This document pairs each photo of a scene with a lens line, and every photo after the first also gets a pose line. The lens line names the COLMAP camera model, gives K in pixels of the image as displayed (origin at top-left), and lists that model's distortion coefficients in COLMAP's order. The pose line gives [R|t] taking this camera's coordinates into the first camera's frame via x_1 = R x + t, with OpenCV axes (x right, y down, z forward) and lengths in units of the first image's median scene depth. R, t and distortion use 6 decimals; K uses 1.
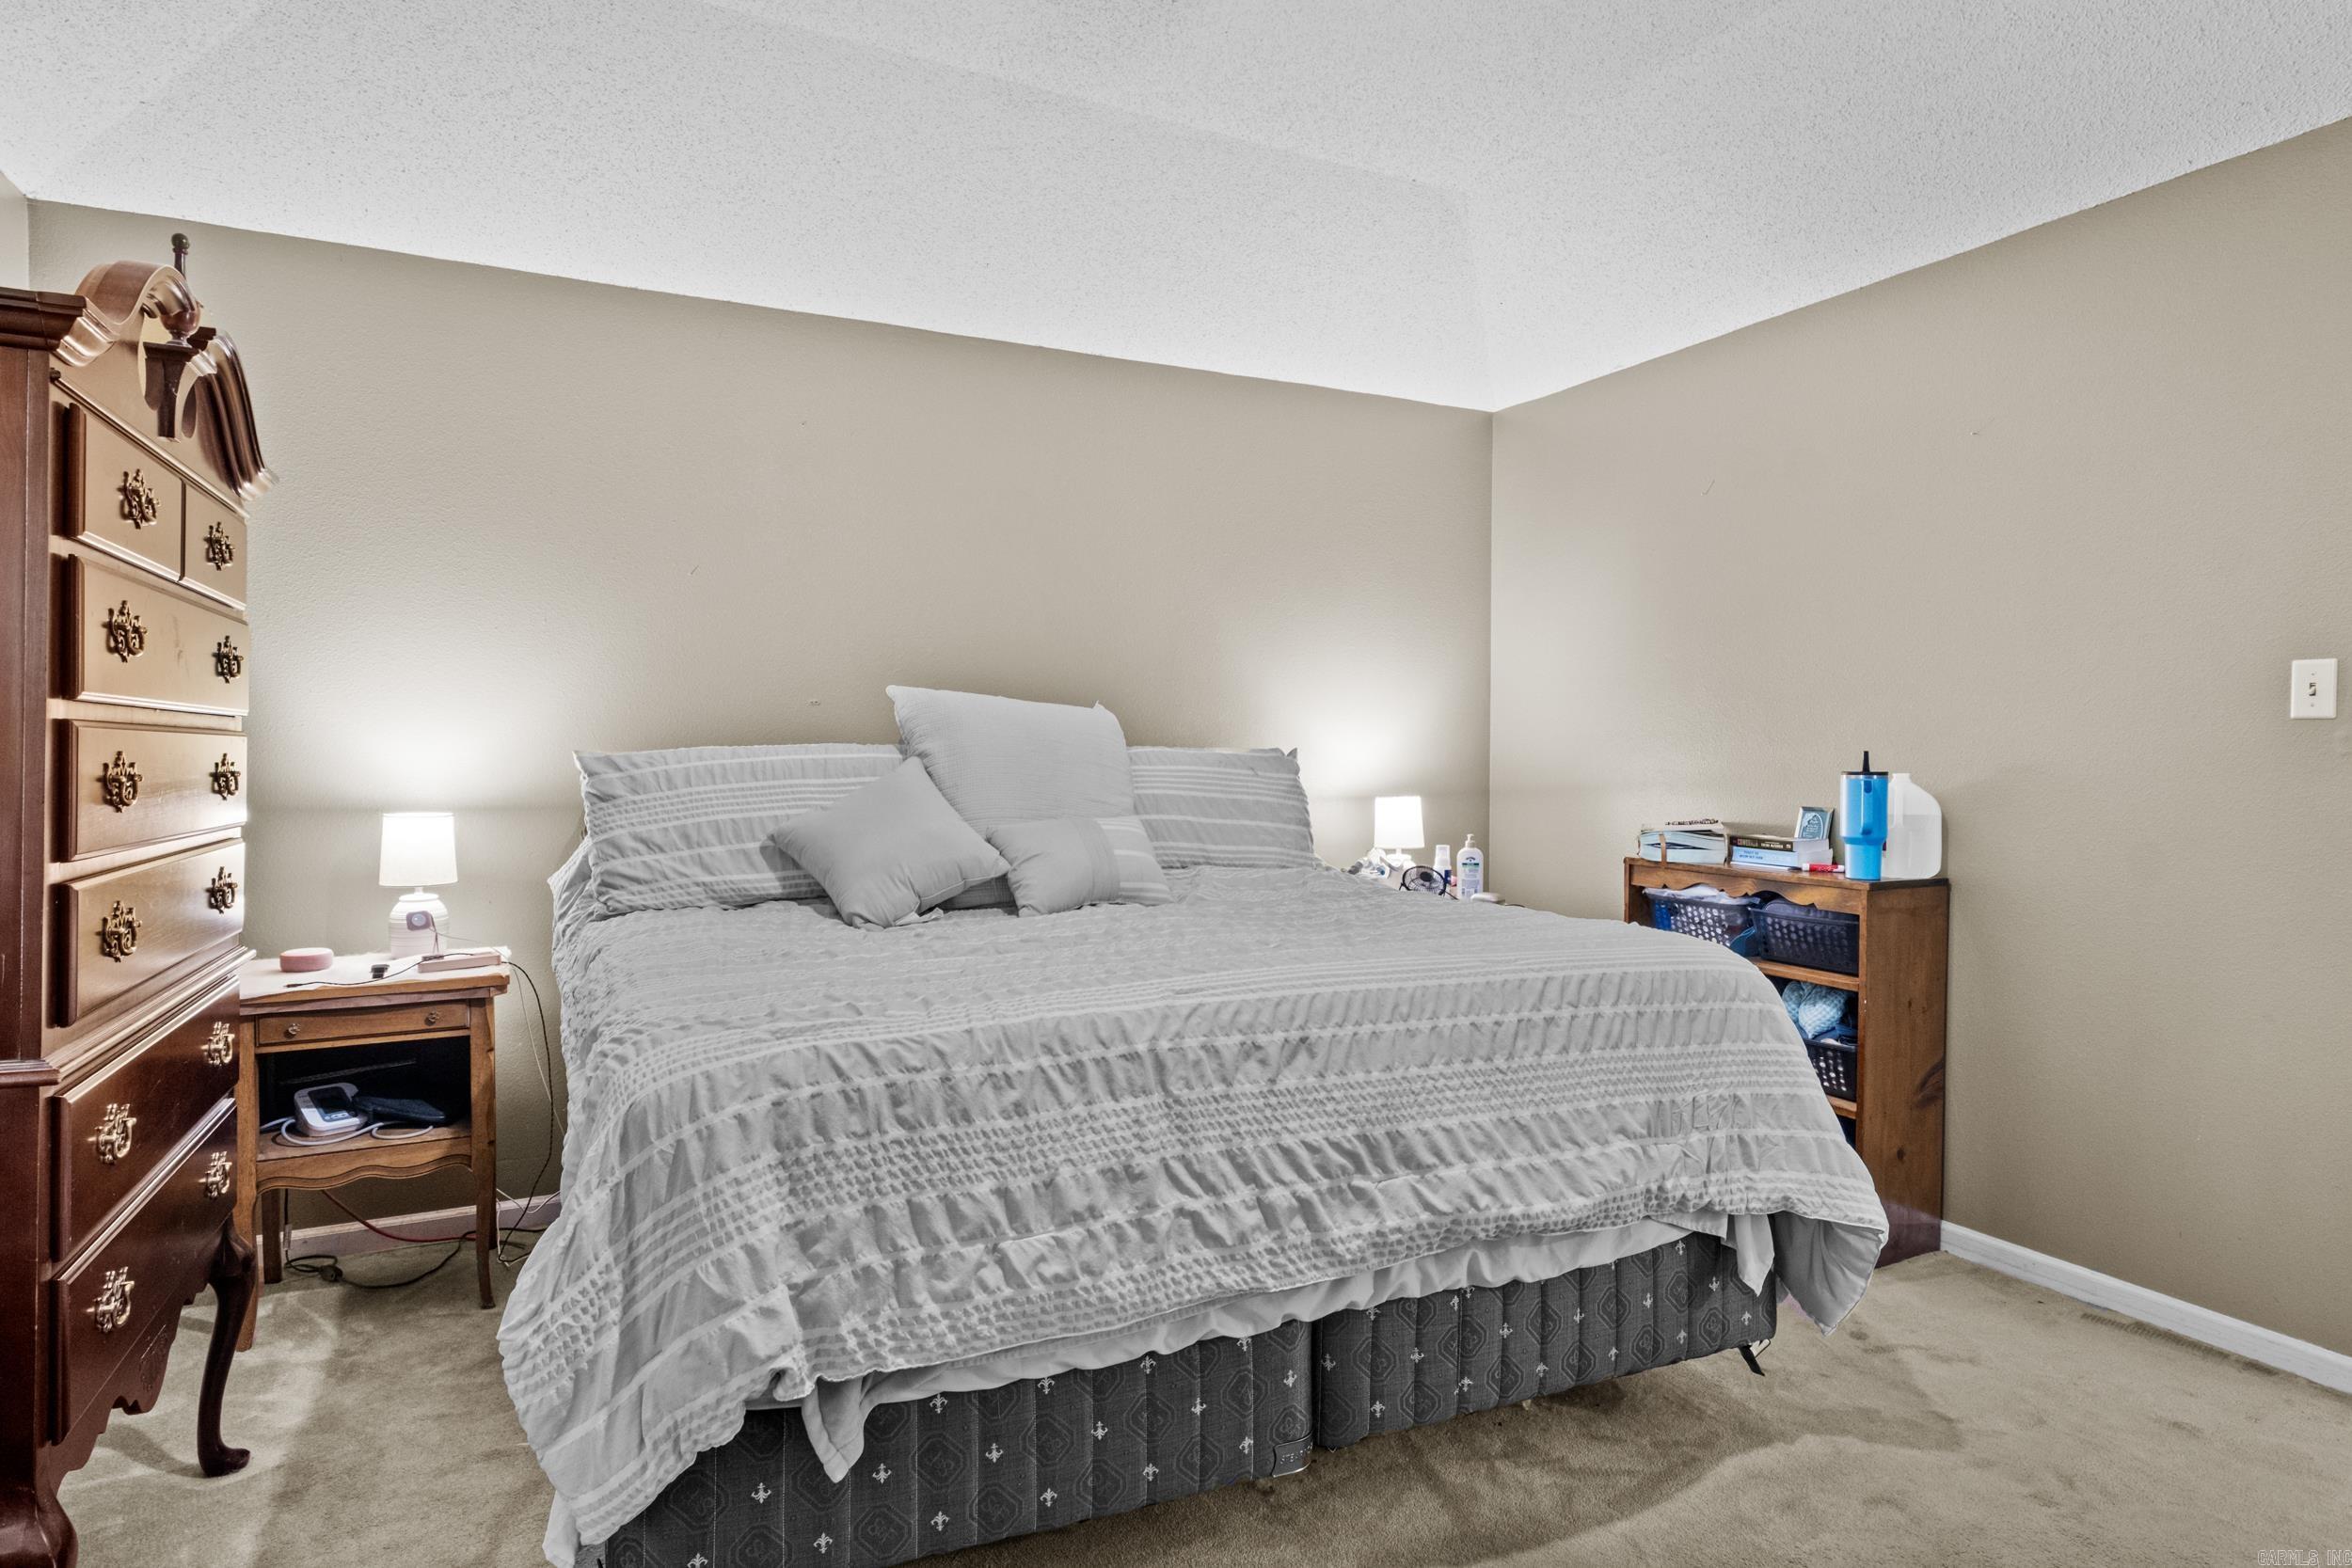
lens RADIAL K [[1290.9, 0, 1173.1], [0, 1290.9, 752.7], [0, 0, 1]] dist [0.003375, 0.000283]
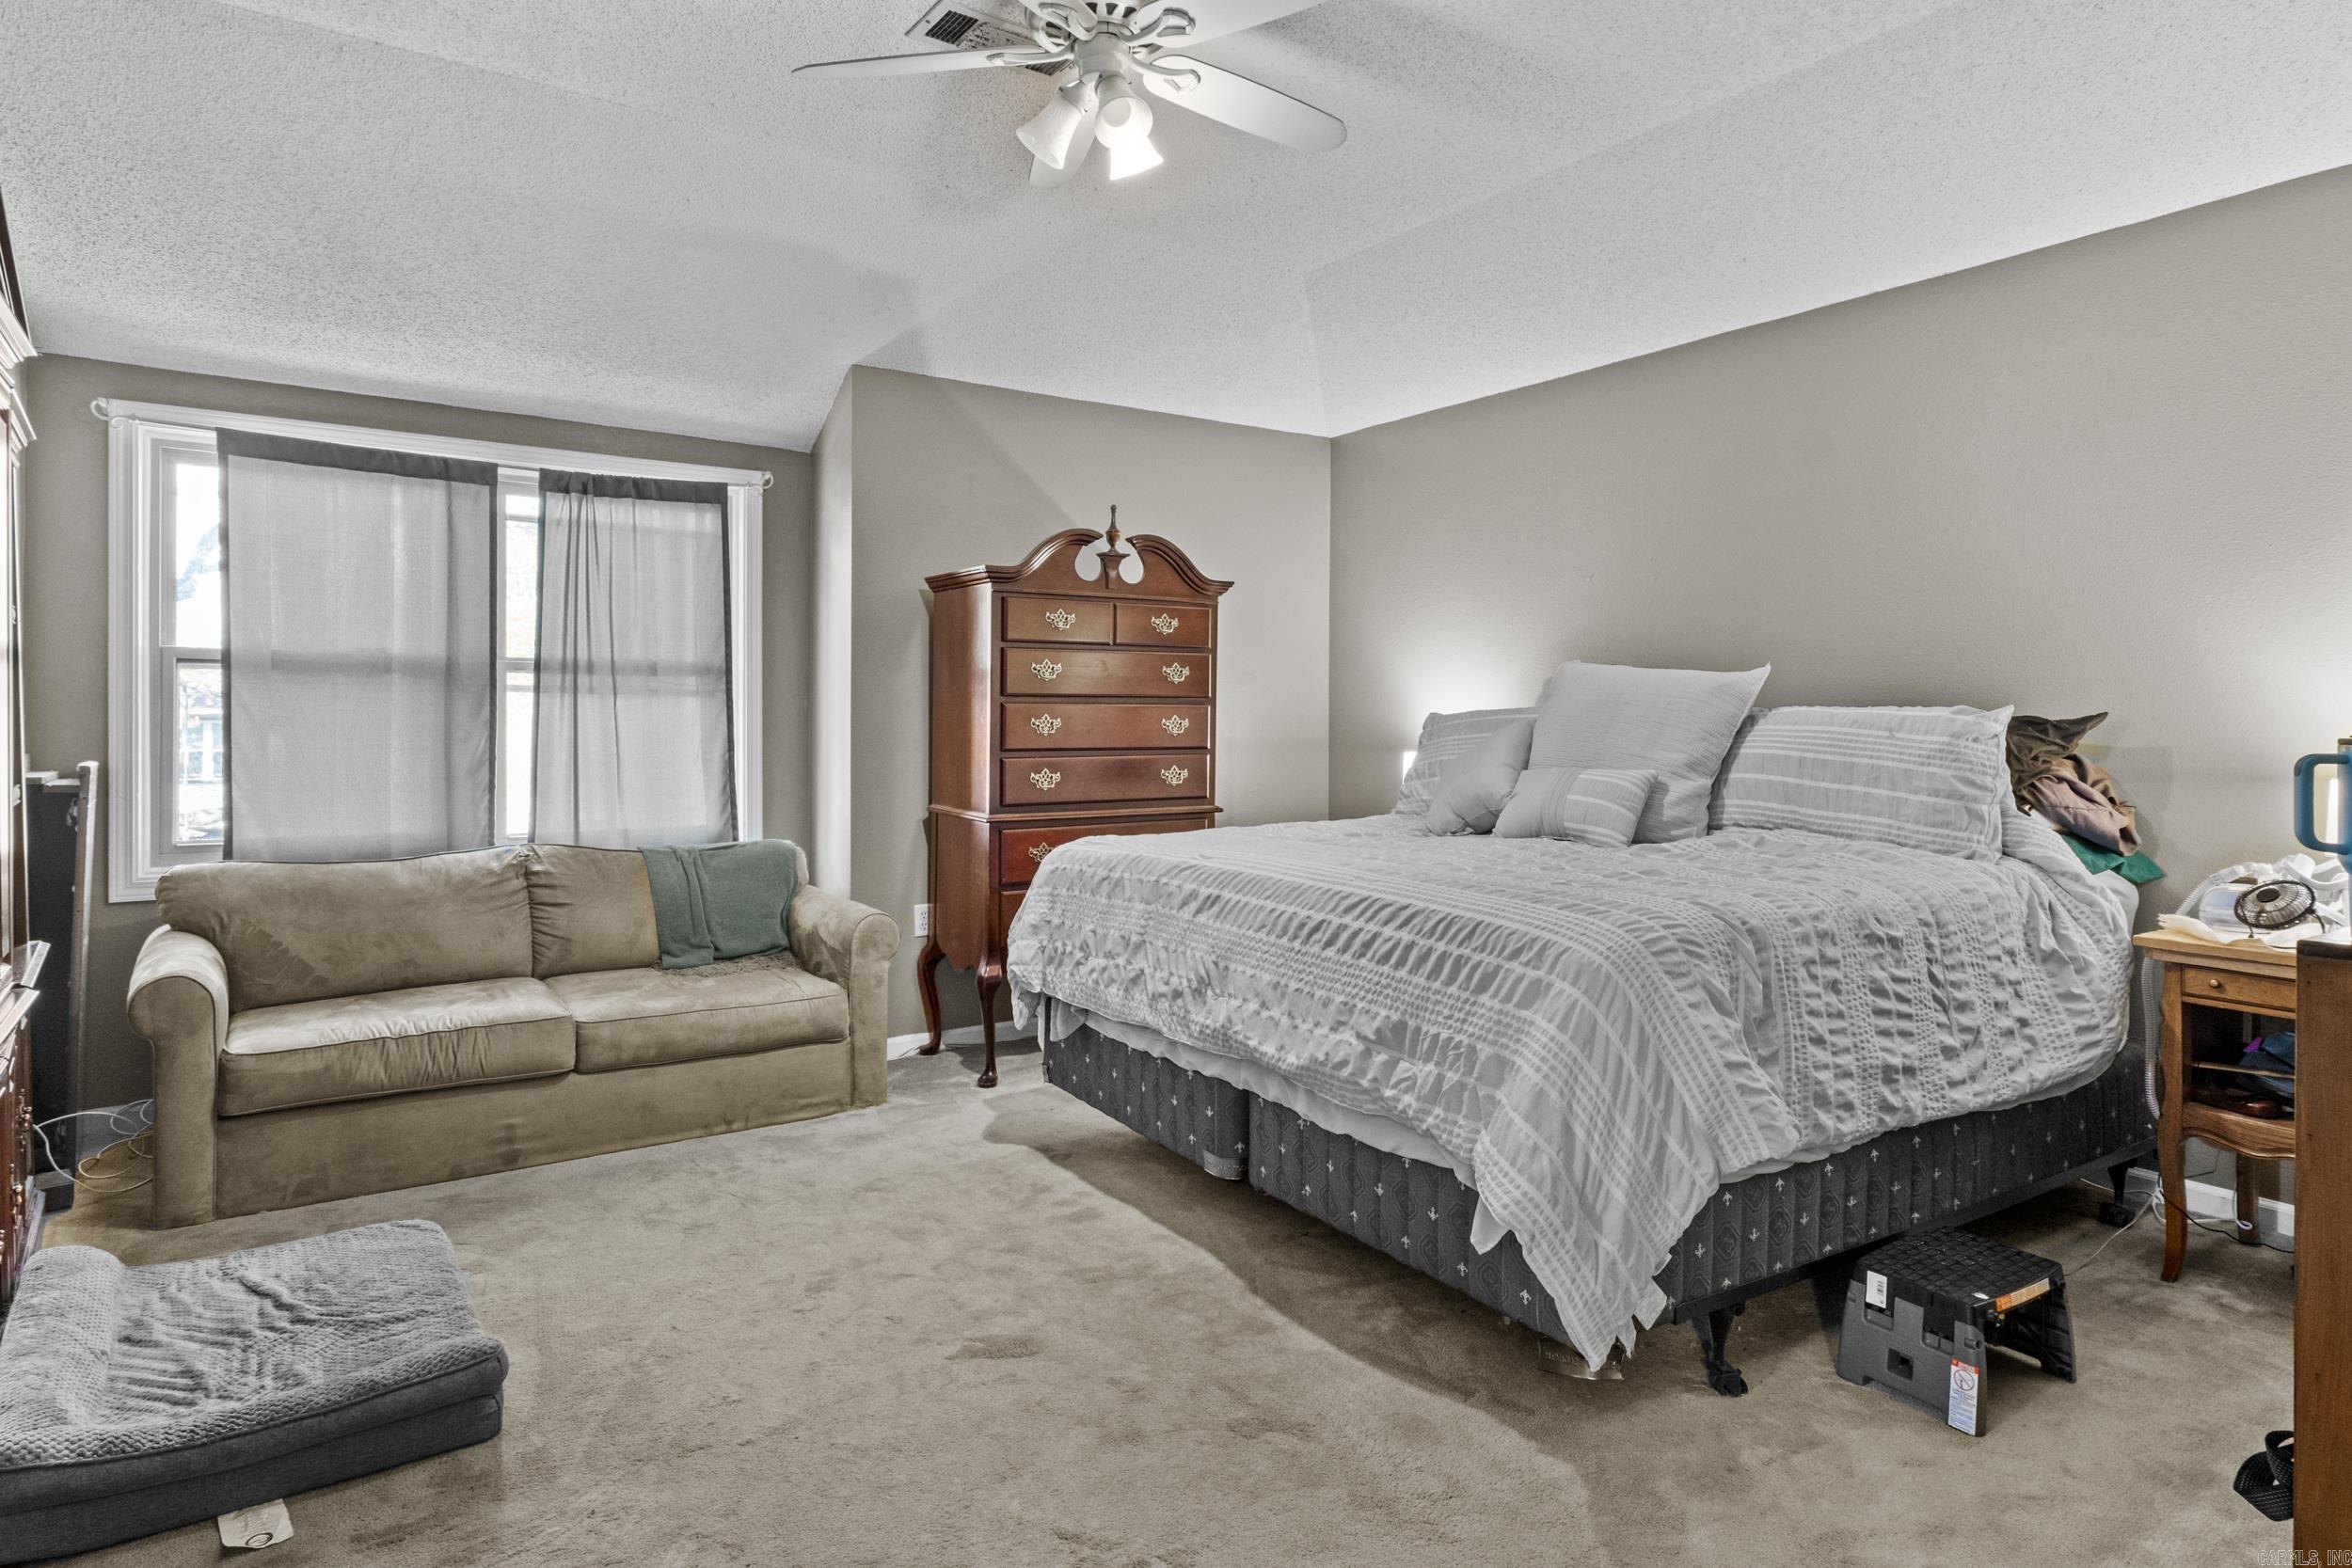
lens RADIAL K [[1290.9, 0, 1173.1], [0, 1290.9, 752.7], [0, 0, 1]] dist [0.003375, 0.000283]
pose [[0.146801, 0.023569, -0.988885, 1.416187], [0.000864, 0.999713, 0.023955, 0.011762], [0.989166, -0.004371, 0.146739, 0.636282]]
